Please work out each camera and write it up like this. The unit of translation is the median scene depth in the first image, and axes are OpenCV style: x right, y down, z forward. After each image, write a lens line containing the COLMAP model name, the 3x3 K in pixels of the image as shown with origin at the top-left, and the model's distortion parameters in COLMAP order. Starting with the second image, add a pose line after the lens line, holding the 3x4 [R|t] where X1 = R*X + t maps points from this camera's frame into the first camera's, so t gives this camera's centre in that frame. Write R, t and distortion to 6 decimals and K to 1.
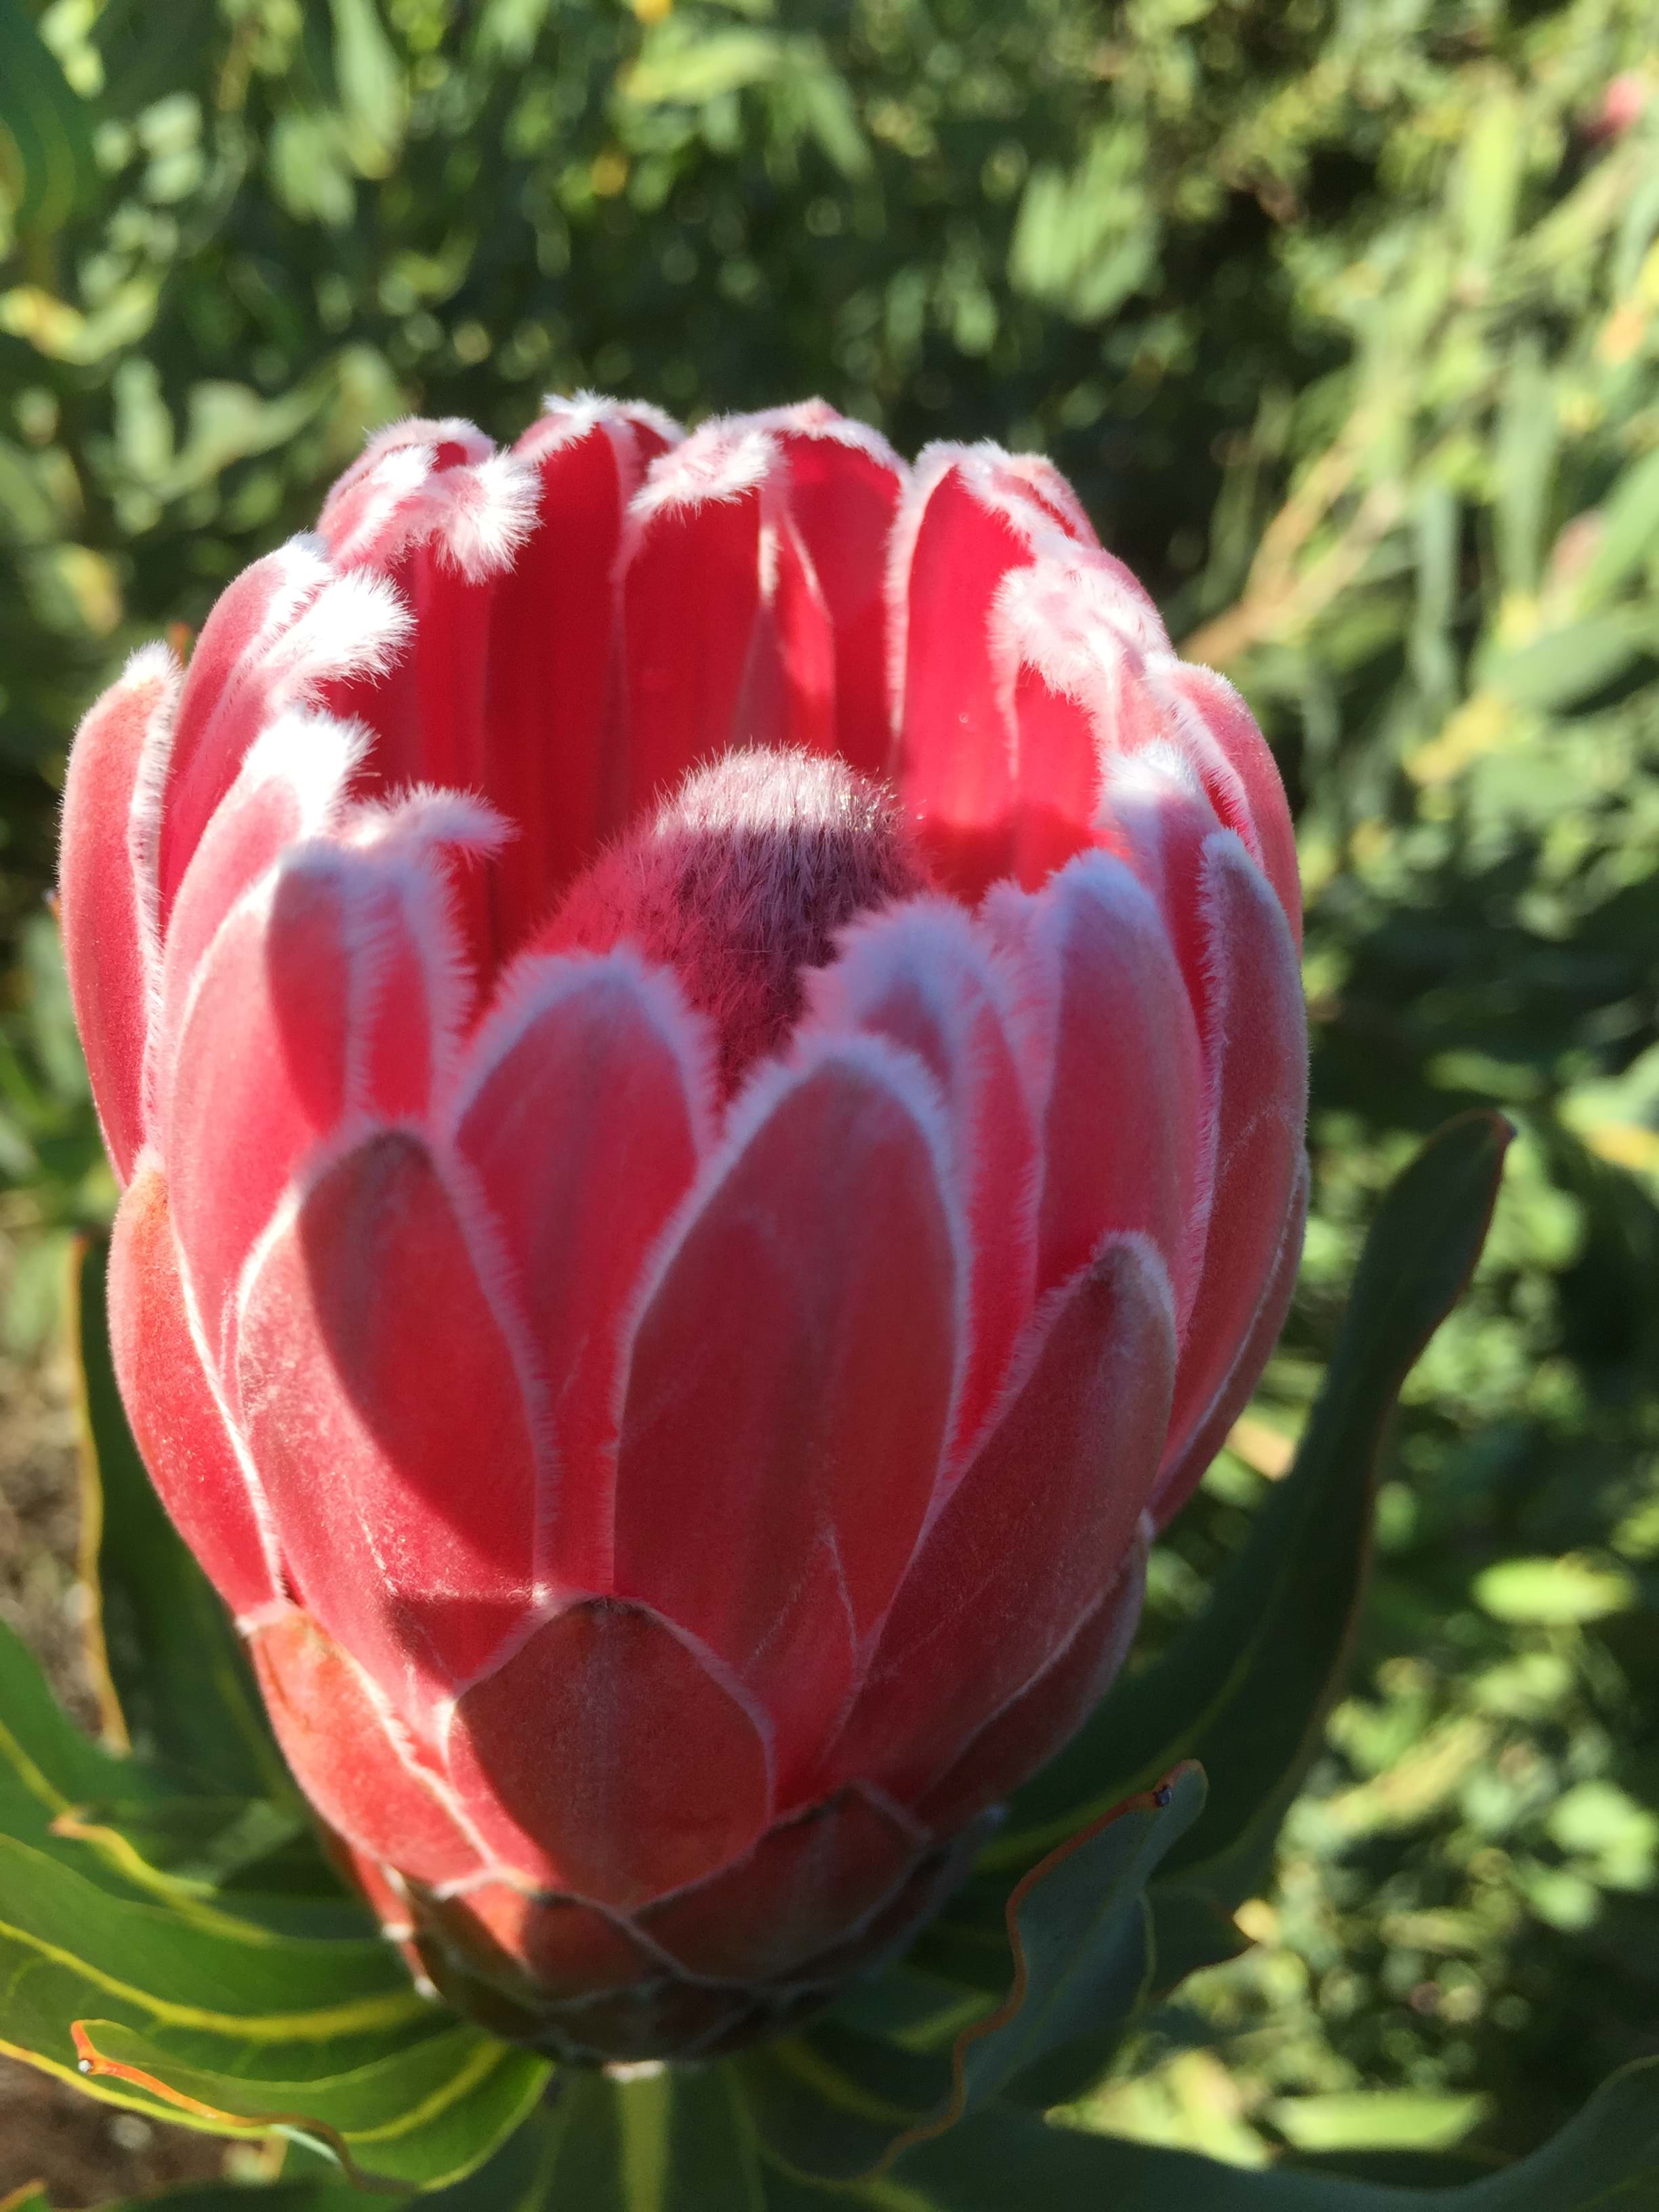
lens RADIAL K [[1965.6, 0, 883.1], [0, 1965.6, 1106.3], [0, 0, 1]] dist [0.080541, -0.125242]
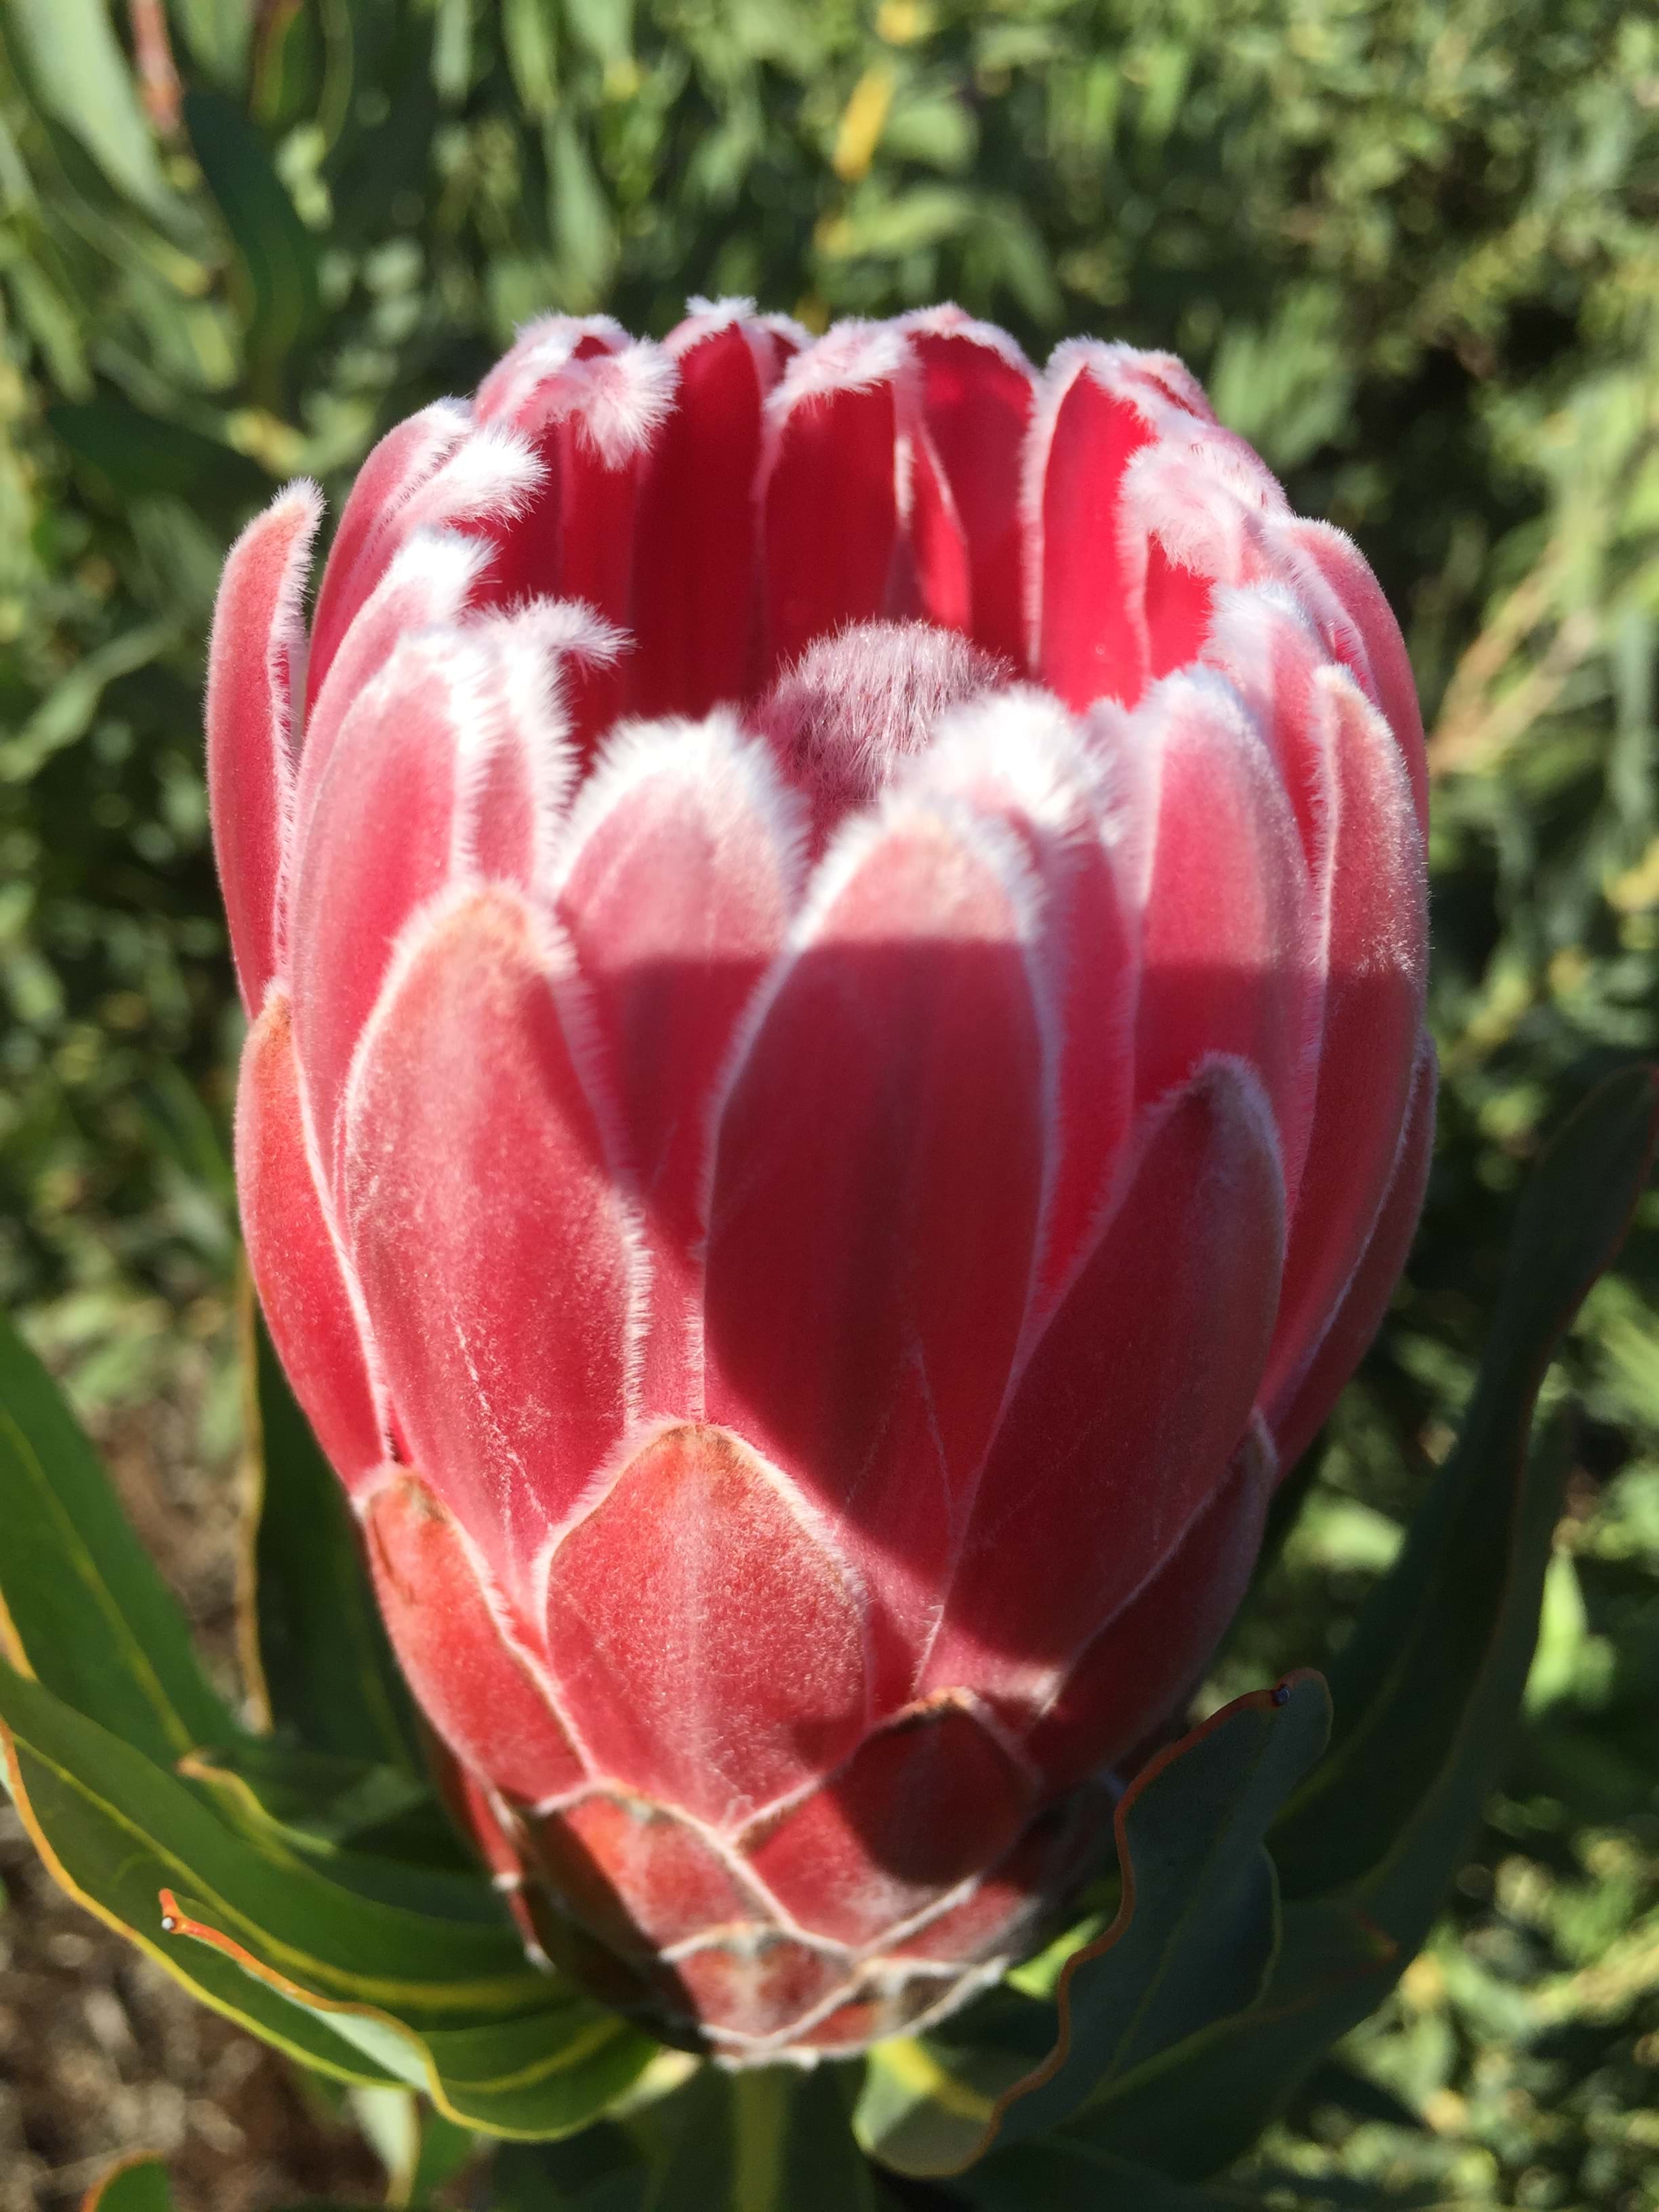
lens RADIAL K [[1965.6, 0, 883.1], [0, 1965.6, 1106.3], [0, 0, 1]] dist [0.080541, -0.125242]
pose [[0.995067, 0.019678, -0.097238, 0.042747], [-0.027735, 0.996229, -0.082210, 0.152886], [0.095253, 0.084502, 0.991860, 0.011658]]
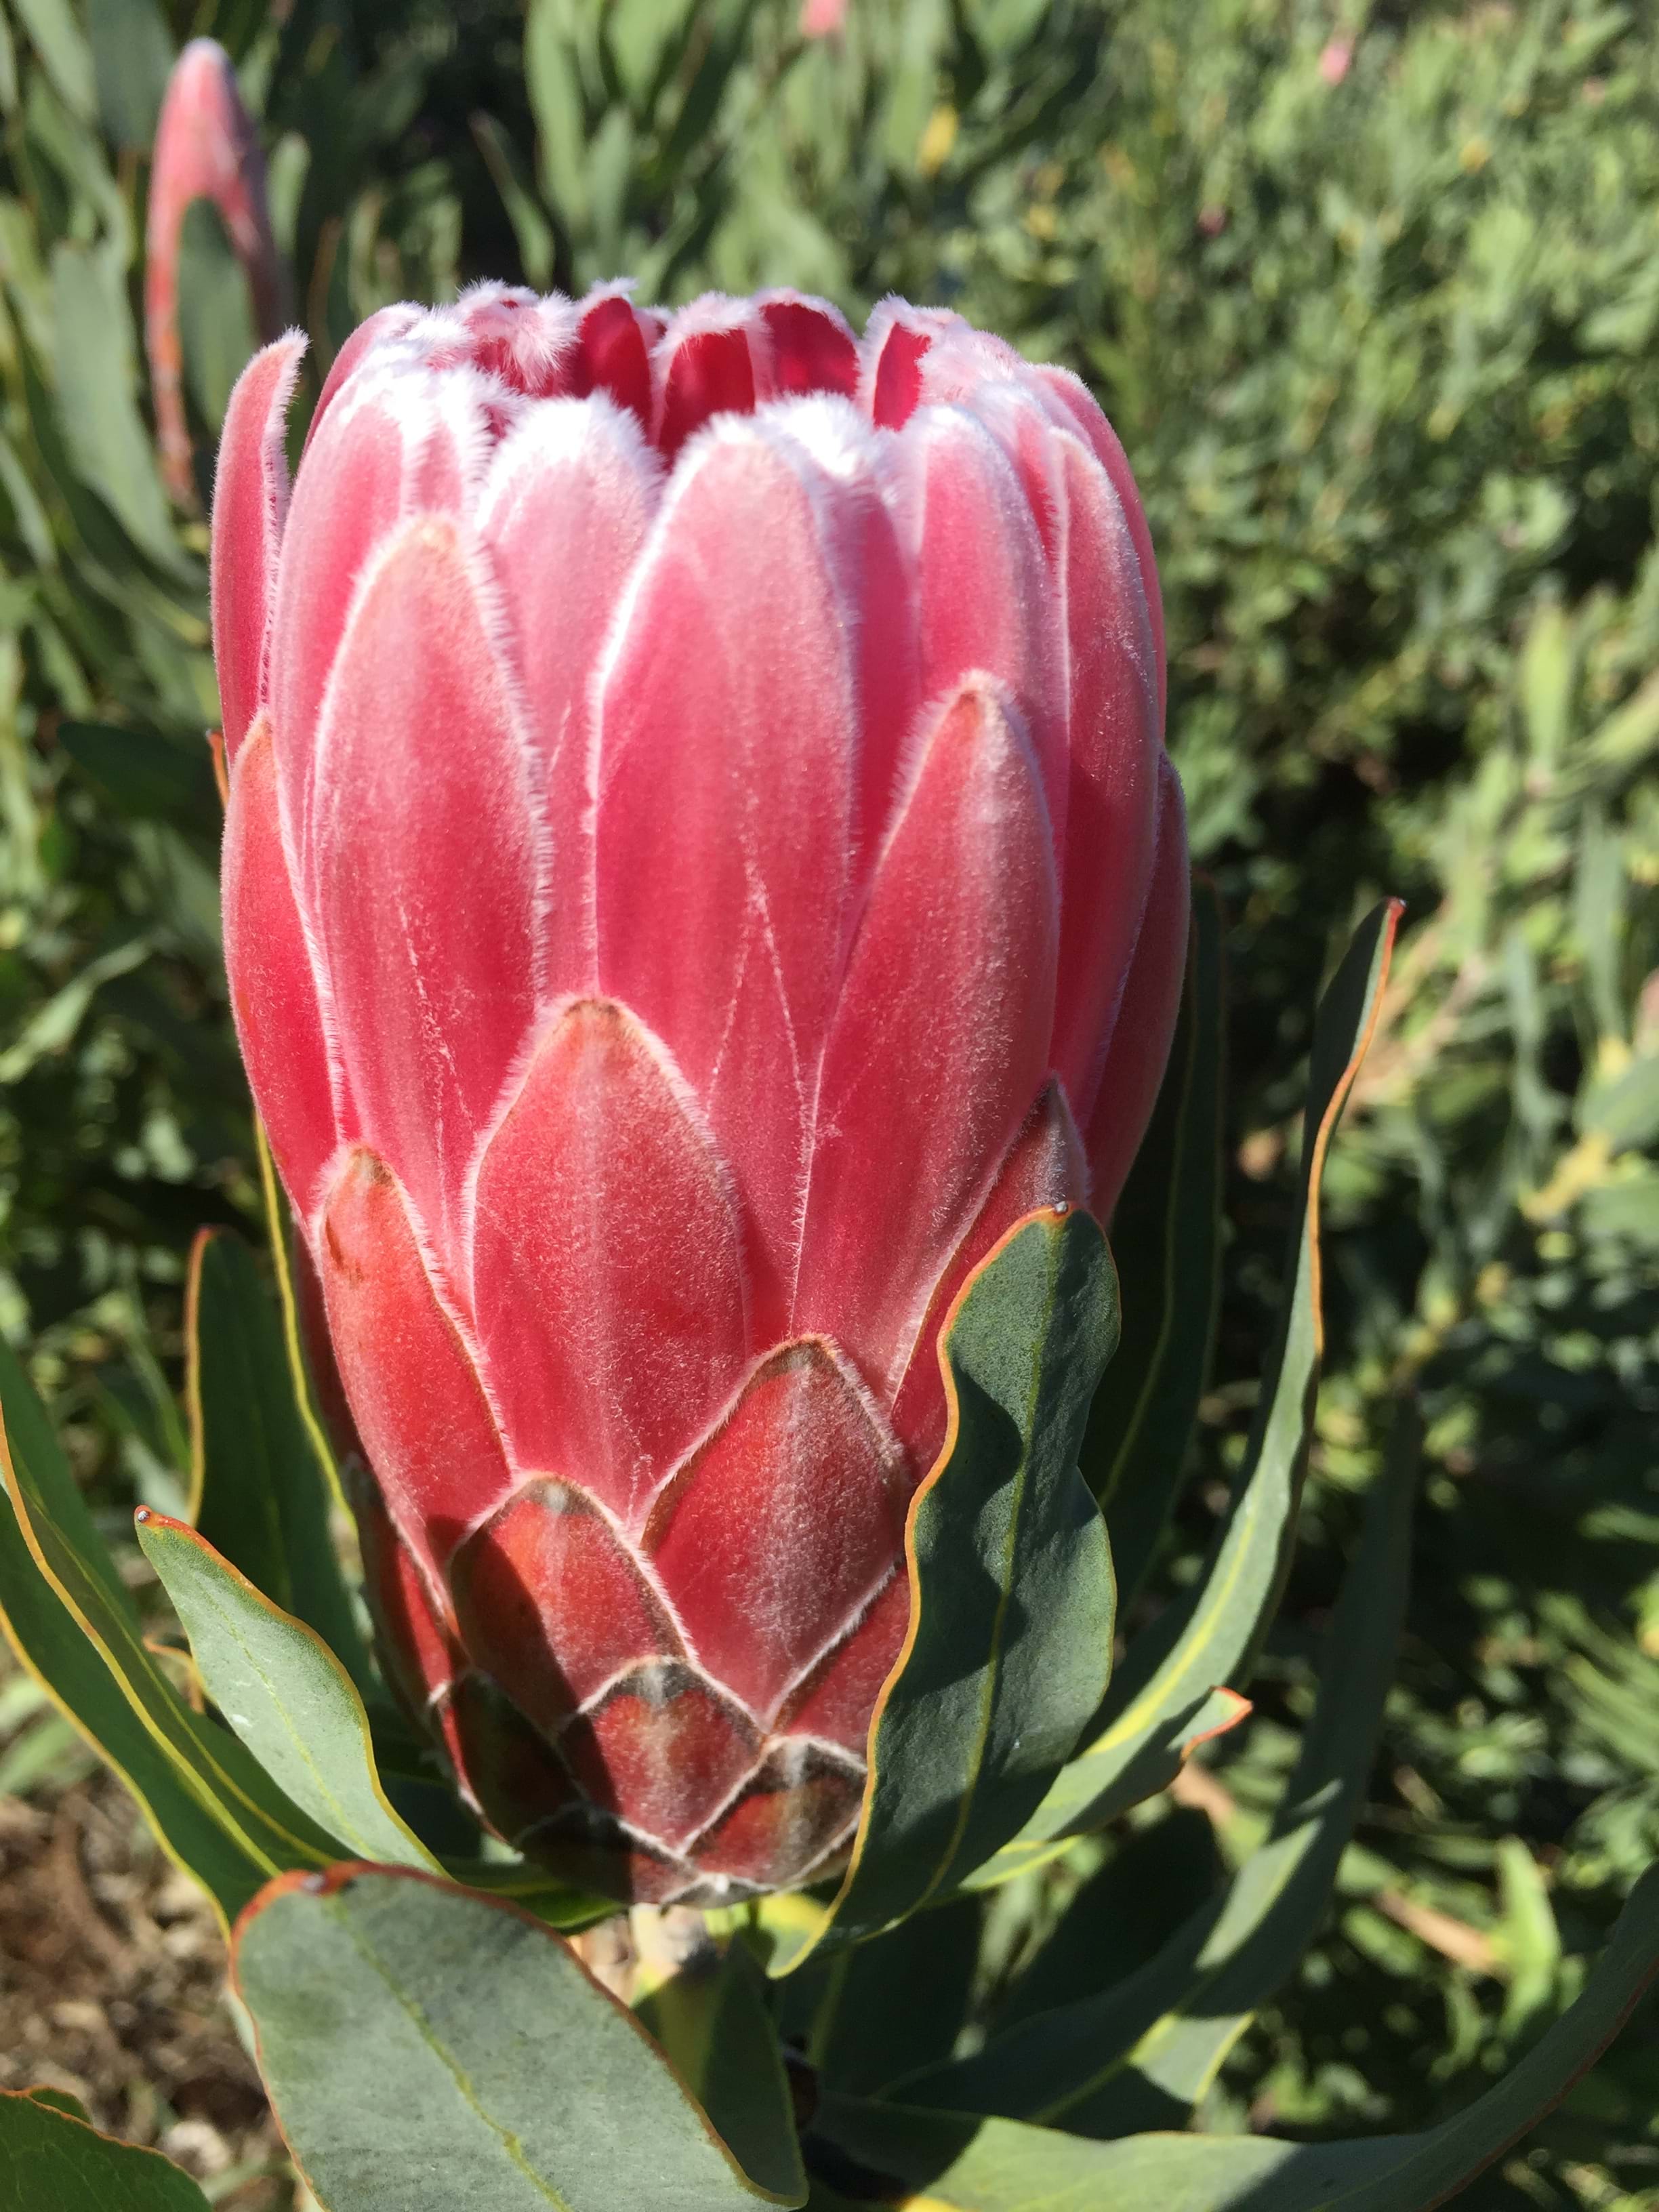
lens RADIAL K [[2021.9, 0, 916.0], [0, 2021.9, 1176.4], [0, 0, 1]] dist [0.093485, -0.124283]
pose [[0.997610, -0.027233, -0.063501, 0.130689], [0.008117, 0.958878, -0.283703, 0.656199], [0.068616, 0.282509, 0.956807, -0.166450]]
